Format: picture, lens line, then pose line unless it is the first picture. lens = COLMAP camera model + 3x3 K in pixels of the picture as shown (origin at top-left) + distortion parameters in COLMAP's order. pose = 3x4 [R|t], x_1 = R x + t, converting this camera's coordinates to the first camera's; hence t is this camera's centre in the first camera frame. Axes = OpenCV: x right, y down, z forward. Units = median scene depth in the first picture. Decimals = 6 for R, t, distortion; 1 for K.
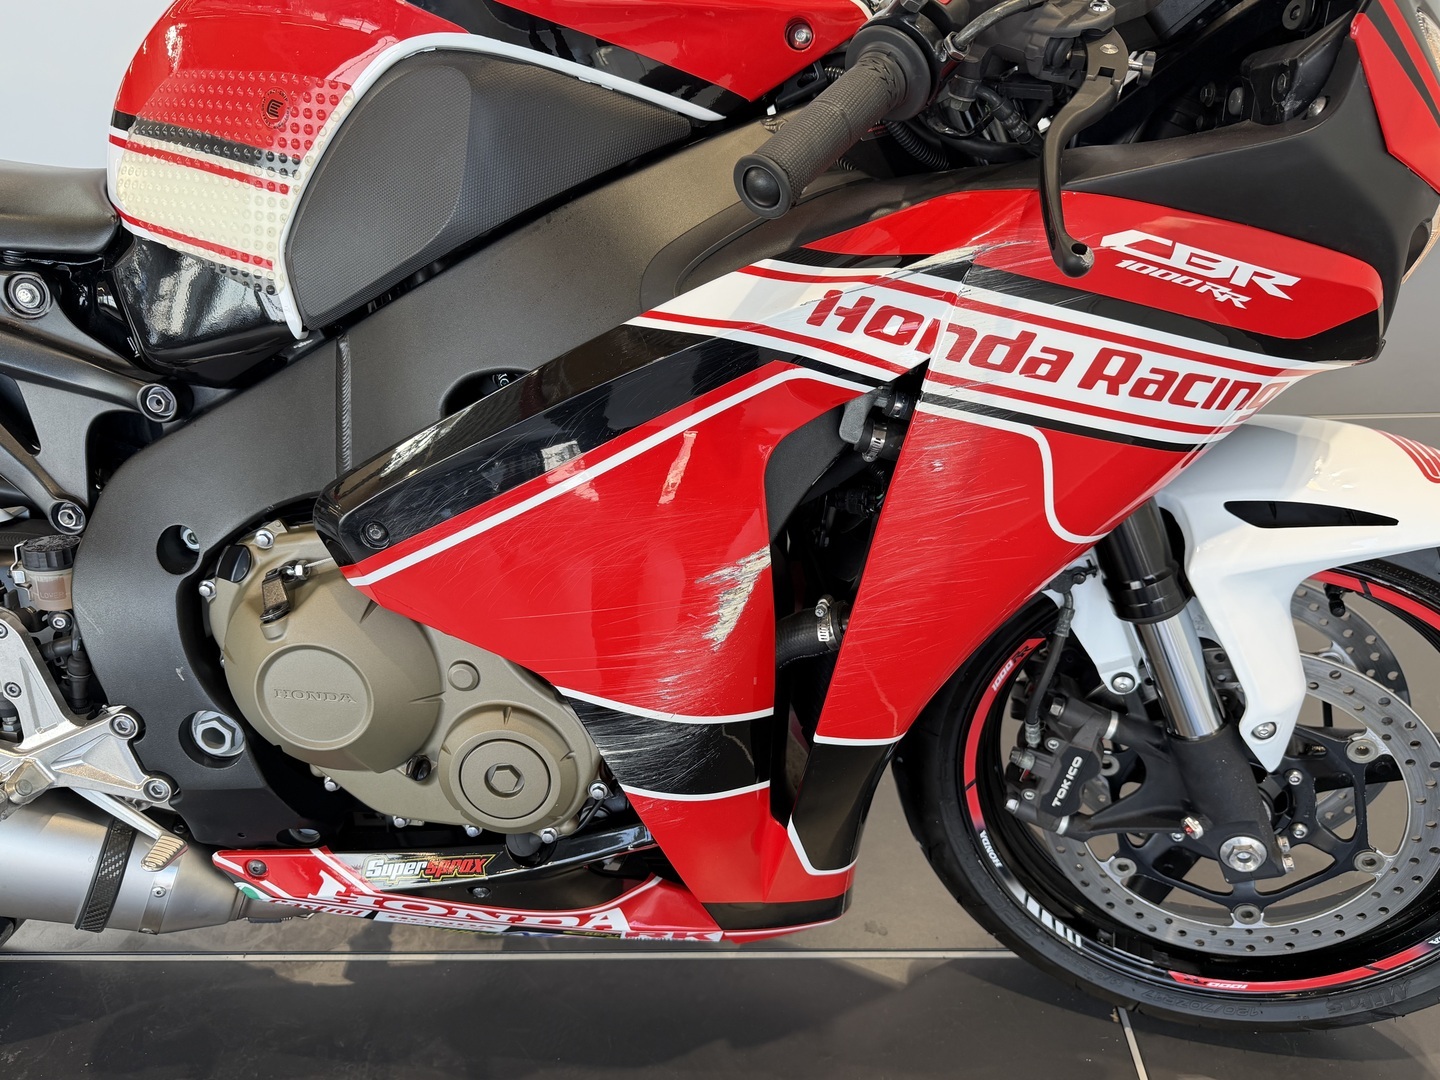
lens RADIAL K [[1071.3, 0, 698.0], [0, 1071.3, 542.2], [0, 0, 1]] dist [0.154932, -0.347366]
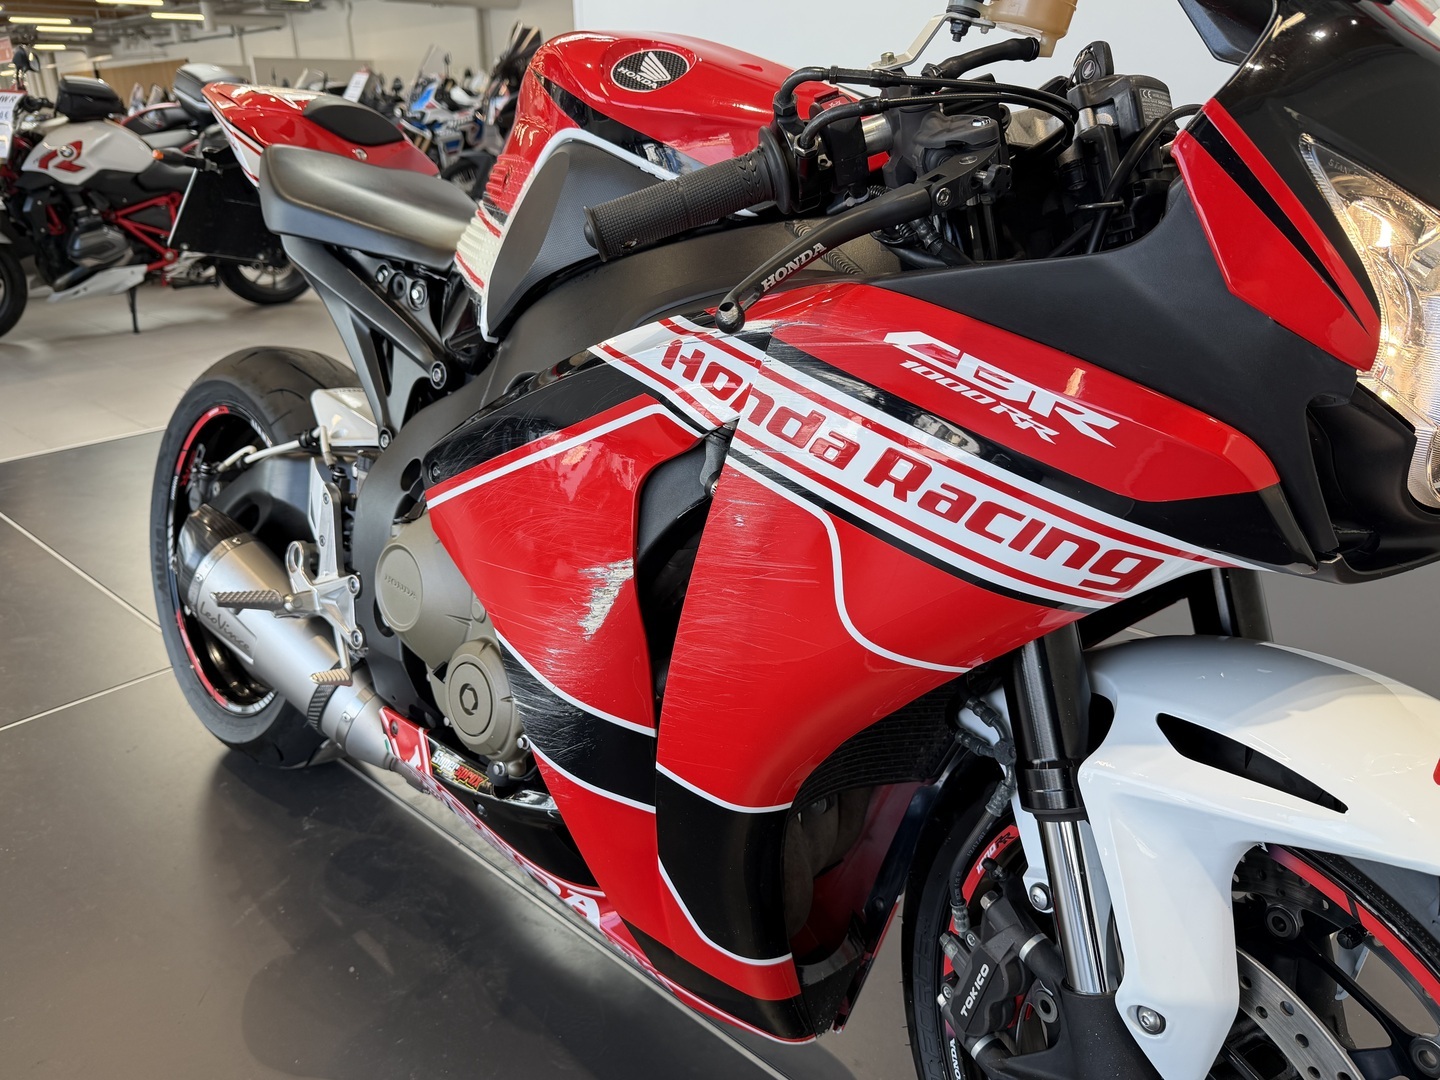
lens RADIAL K [[1071.3, 0, 698.0], [0, 1071.3, 542.2], [0, 0, 1]] dist [0.154932, -0.347366]
pose [[0.745860, 0.271908, -0.608079, 0.850372], [-0.368014, 0.929126, -0.035933, 0.001655], [0.555211, 0.250582, 0.793063, 0.143557]]
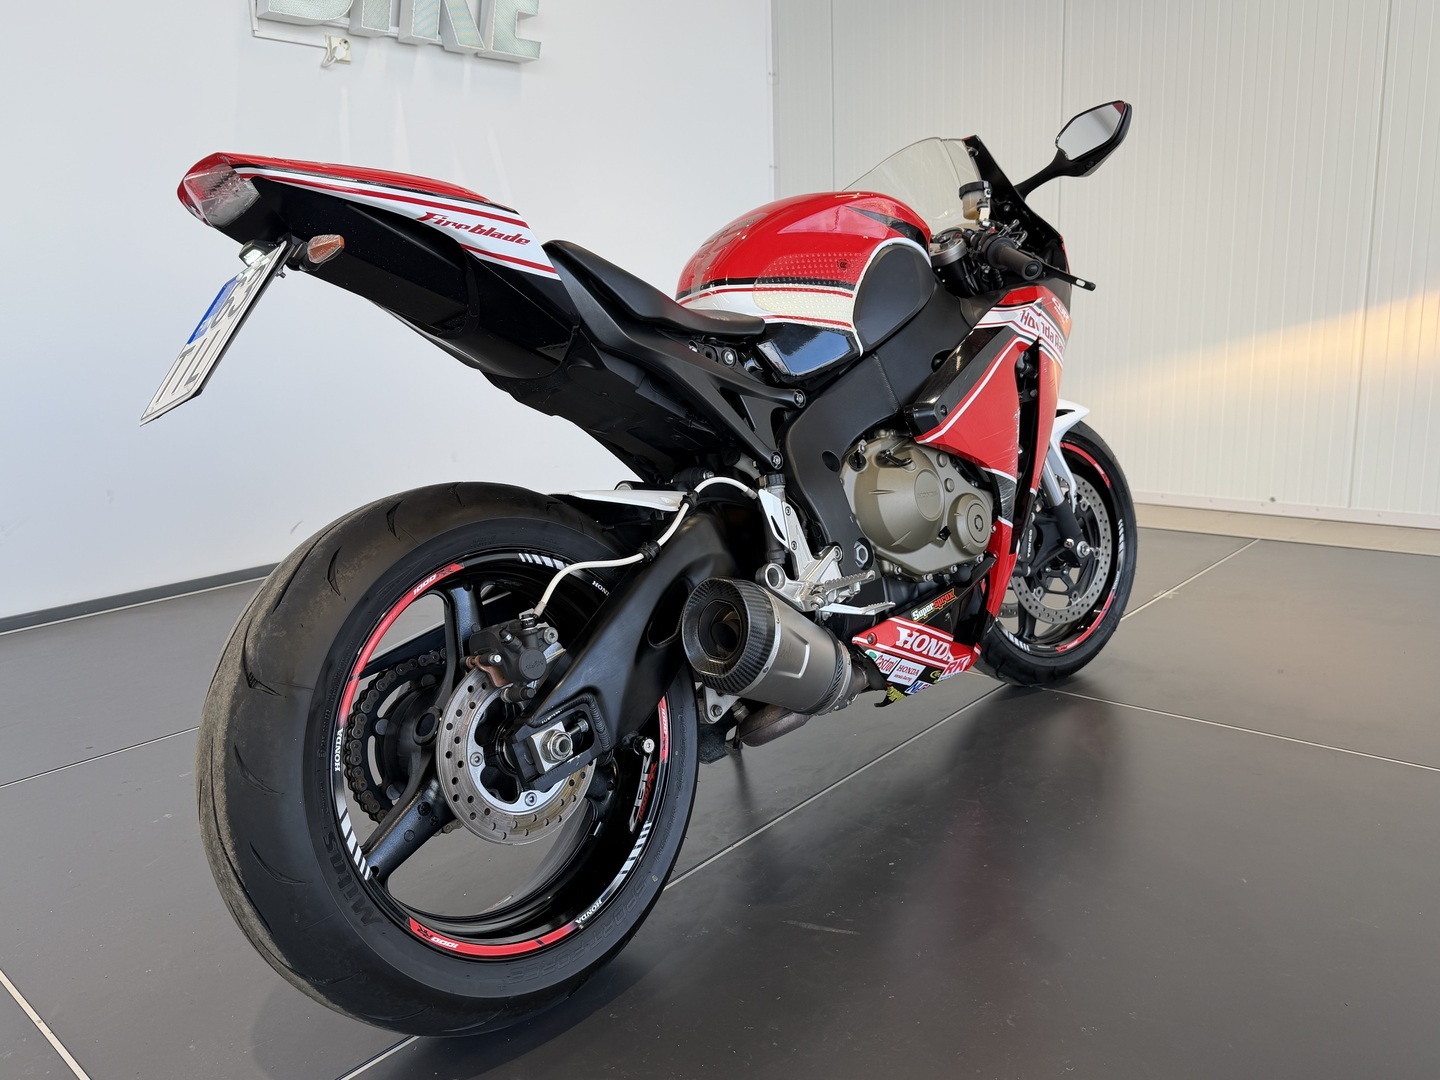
lens RADIAL K [[1071.3, 0, 698.0], [0, 1071.3, 542.2], [0, 0, 1]] dist [0.154932, -0.347366]
pose [[0.648910, -0.132477, 0.749244, -2.735083], [0.417922, 0.884939, -0.205486, 0.568828], [-0.635813, 0.446467, 0.629610, -0.064853]]
